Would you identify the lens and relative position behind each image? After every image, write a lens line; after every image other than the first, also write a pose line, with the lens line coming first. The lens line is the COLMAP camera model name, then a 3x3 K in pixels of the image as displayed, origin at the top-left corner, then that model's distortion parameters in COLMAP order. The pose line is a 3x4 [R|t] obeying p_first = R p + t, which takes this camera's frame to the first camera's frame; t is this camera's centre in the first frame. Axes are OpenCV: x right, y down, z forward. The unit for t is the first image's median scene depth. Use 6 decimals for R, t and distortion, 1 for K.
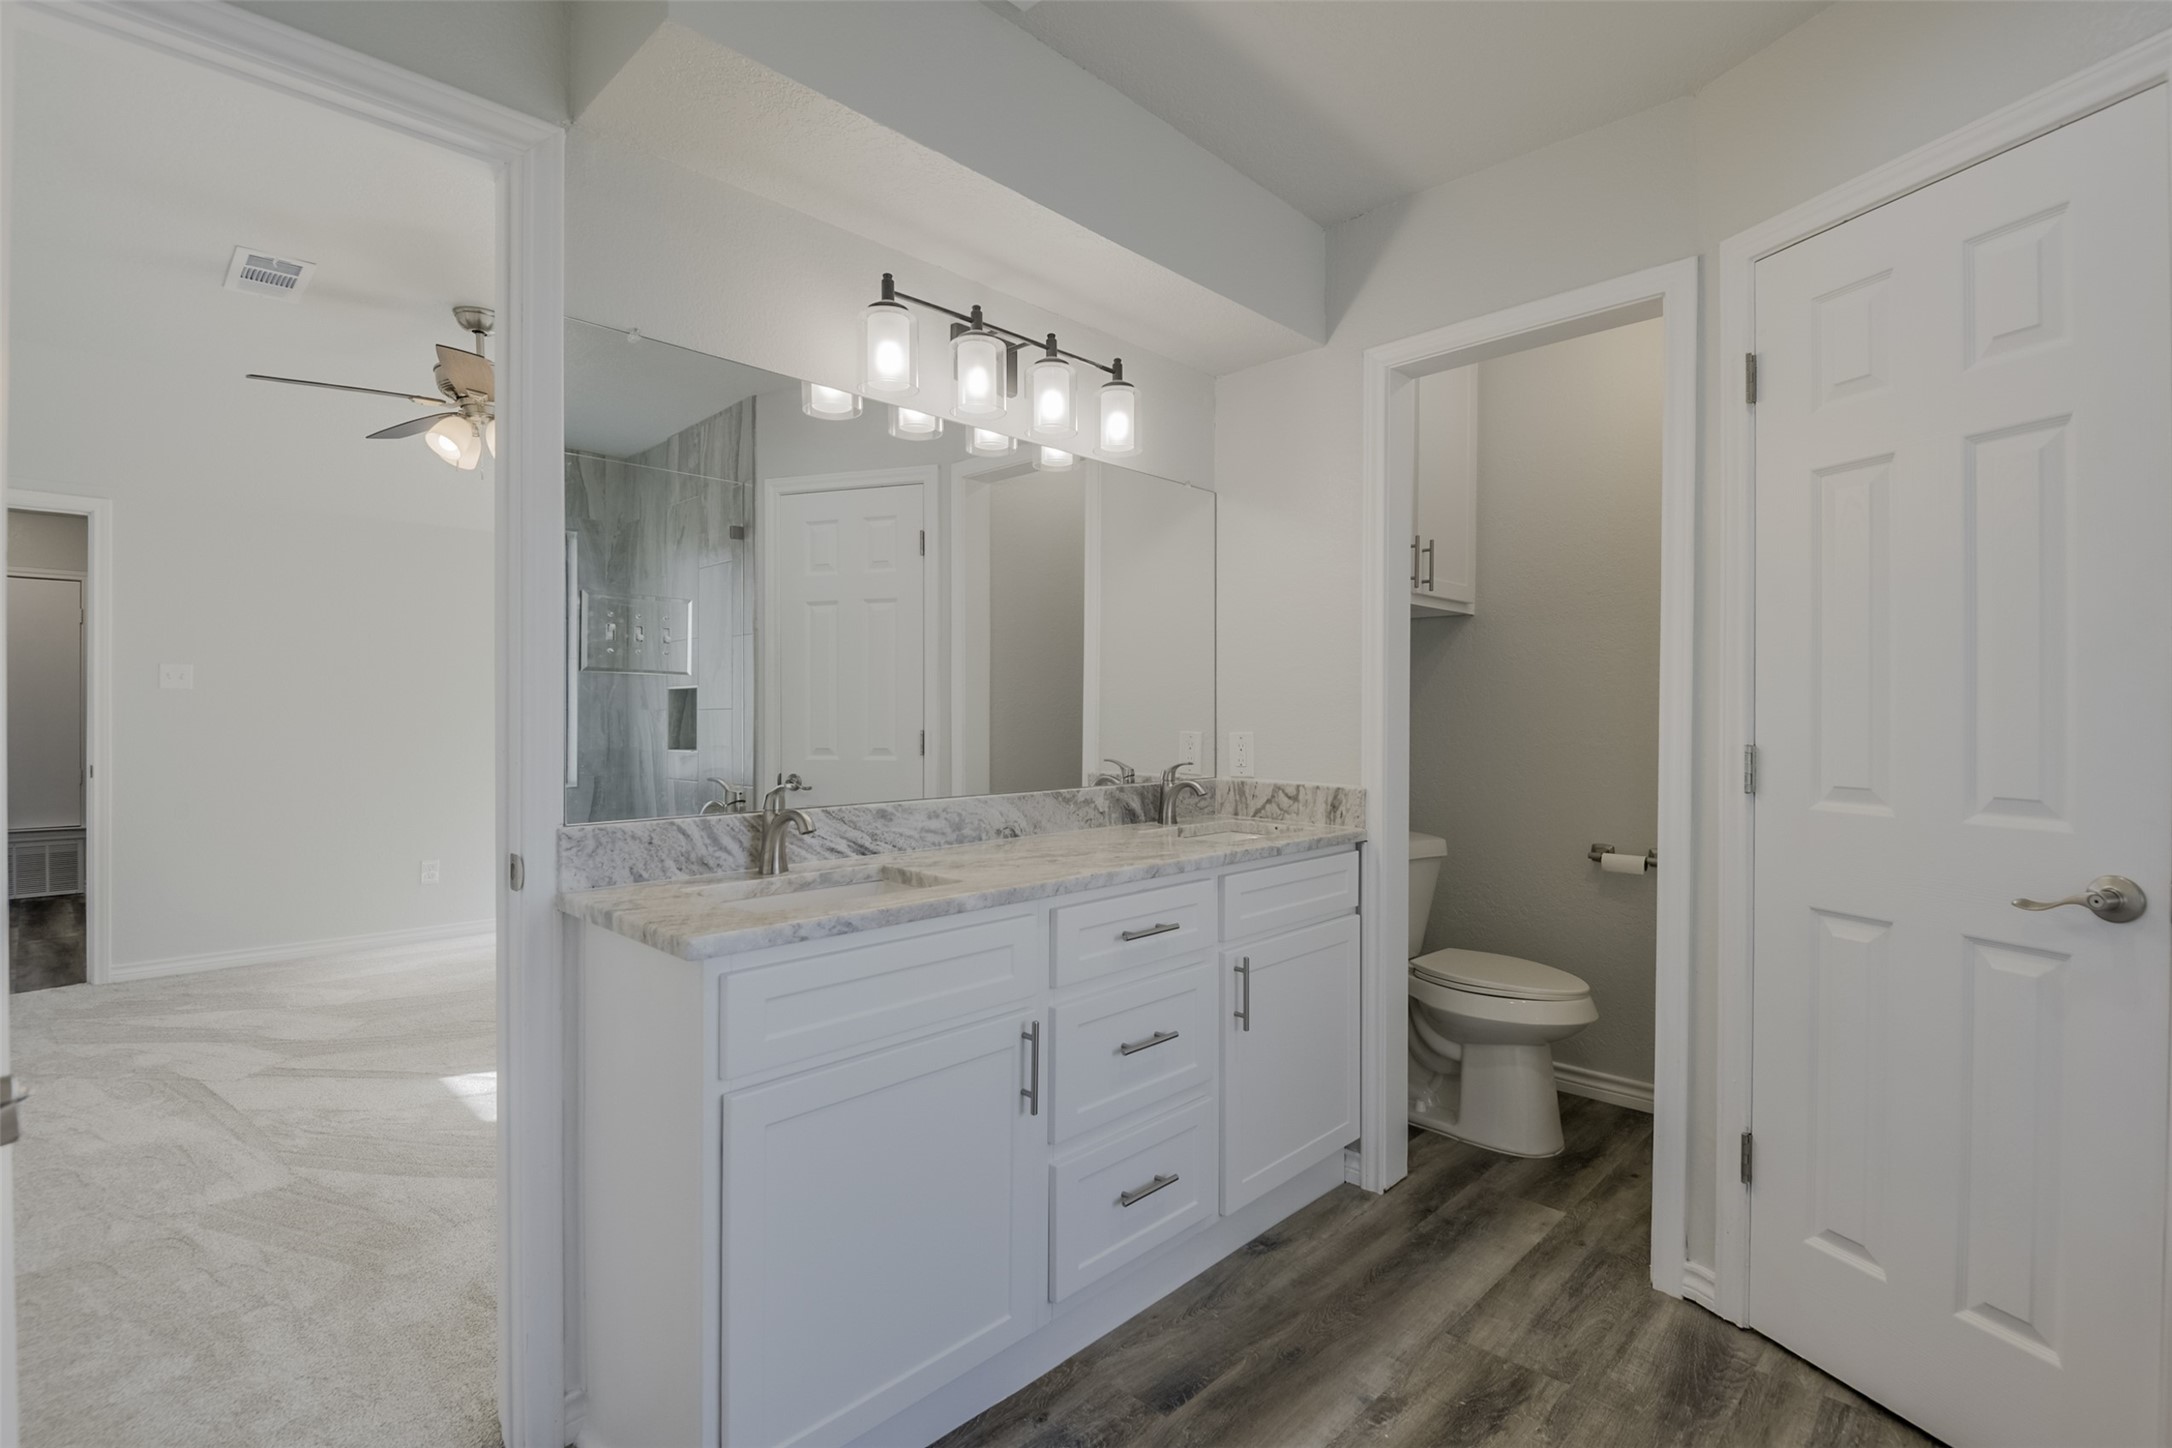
lens RADIAL K [[1064.0, 0, 1093.9], [0, 1064.0, 709.9], [0, 0, 1]] dist [0.040965, -0.035618]
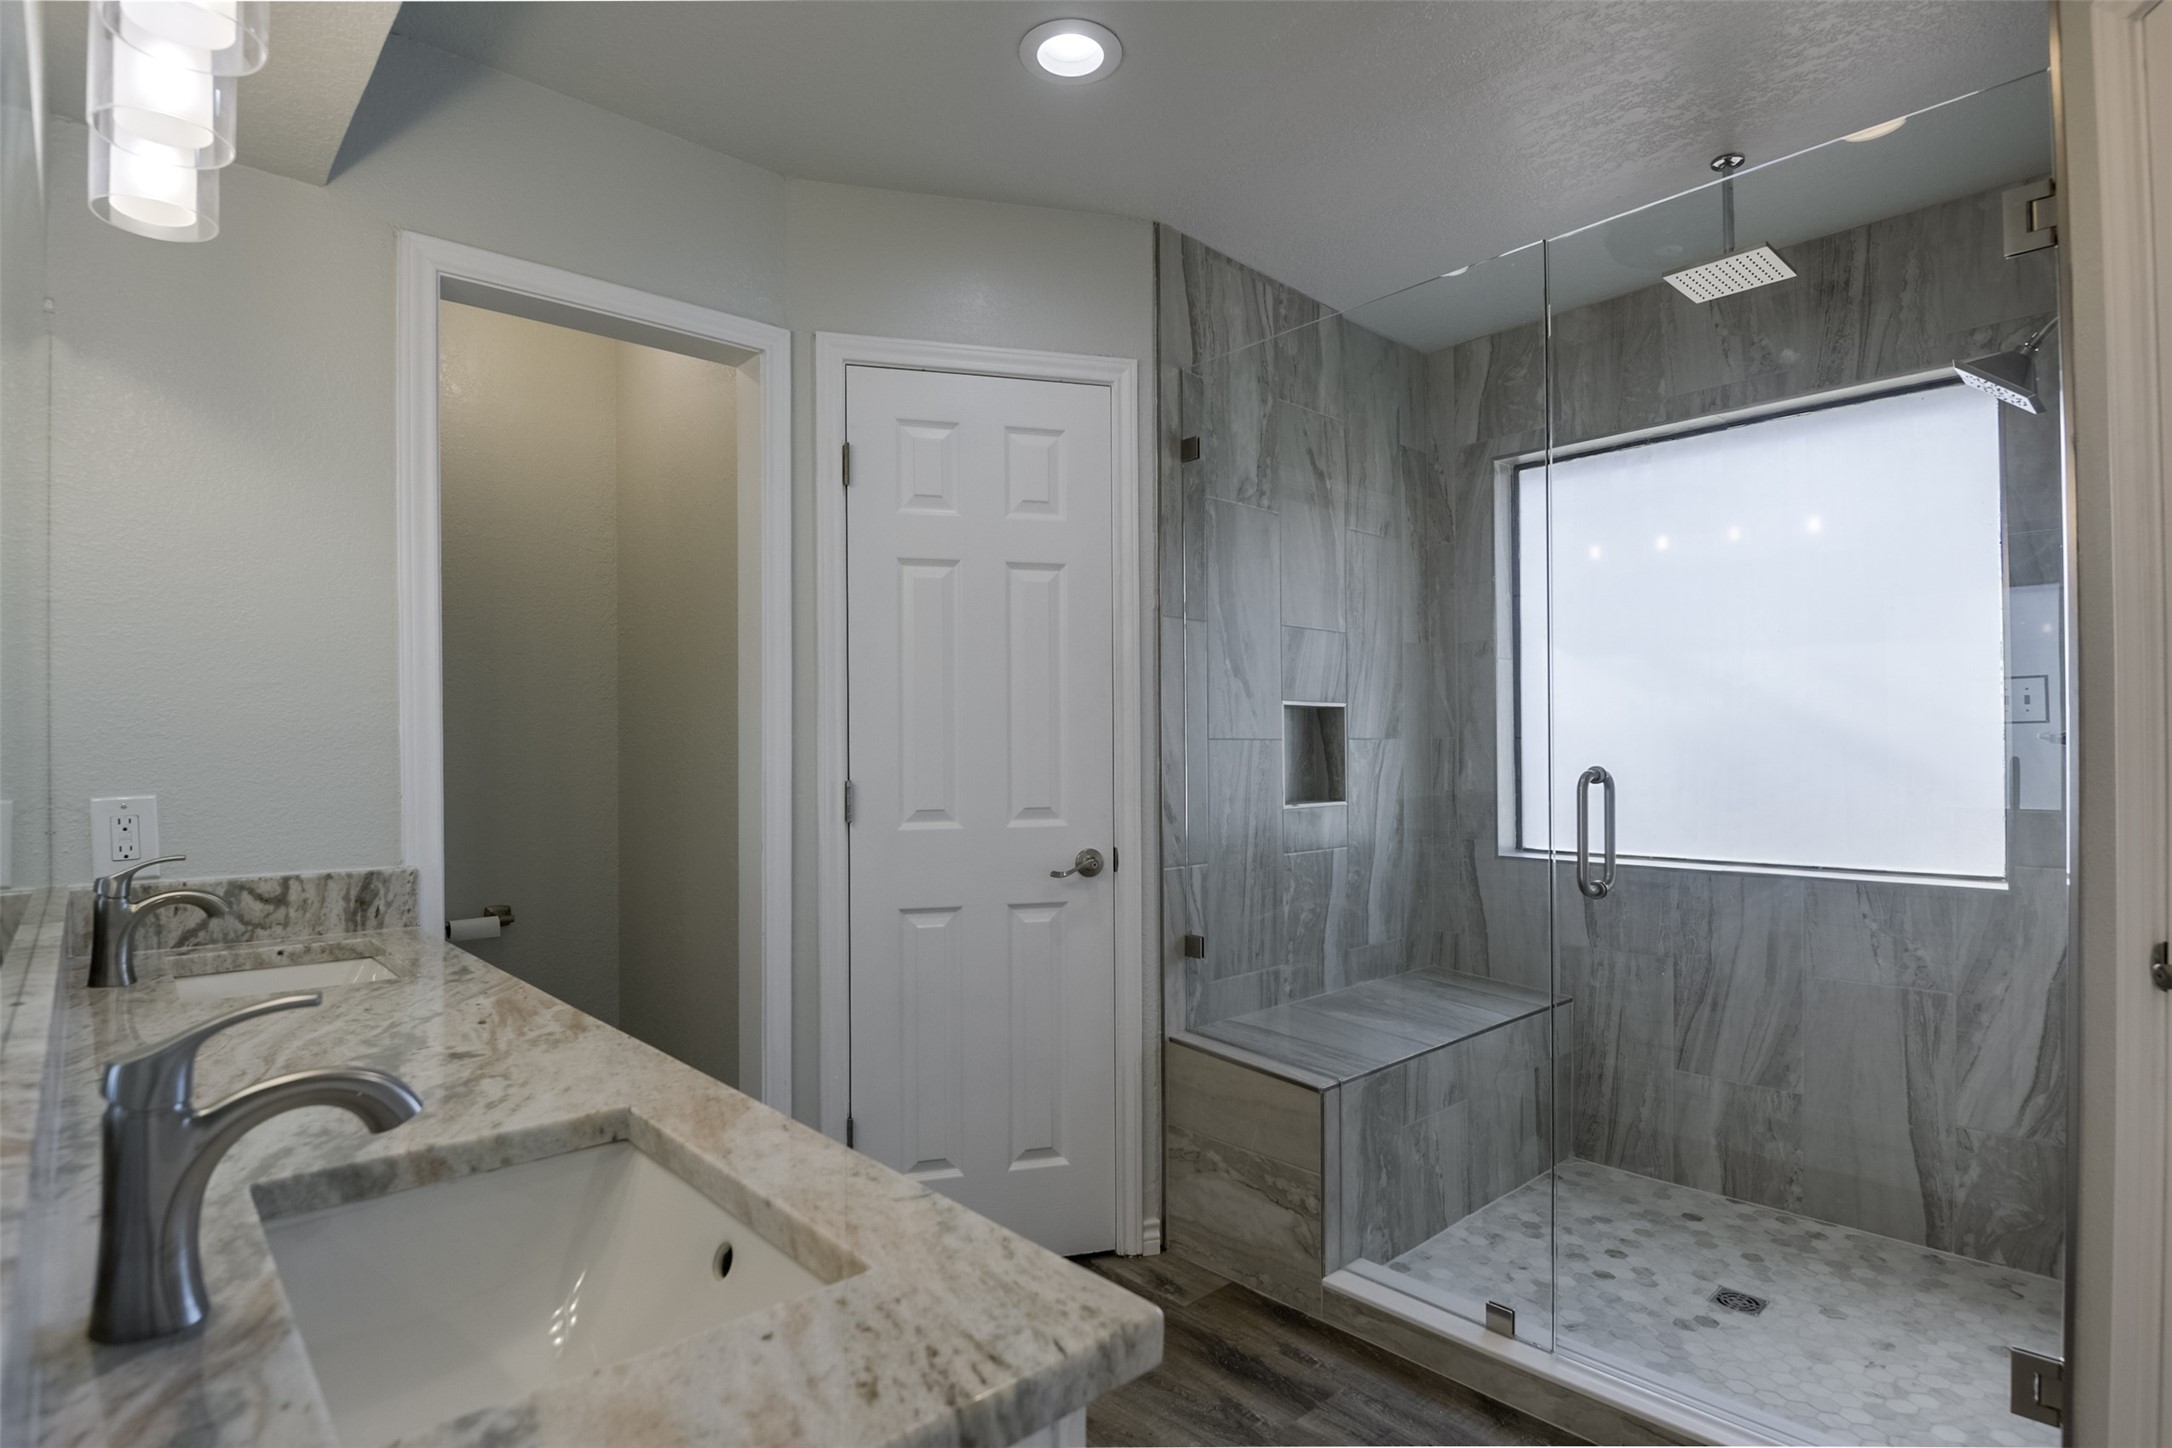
lens RADIAL K [[1105.1, 0, 1088.7], [0, 1105.1, 743.9], [0, 0, 1]] dist [-0.001067, -0.000450]
pose [[0.039787, 0.003380, 0.999202, -0.435254], [0.006036, 0.999975, -0.003623, -0.000977], [-0.999190, 0.006176, 0.039766, 0.532647]]
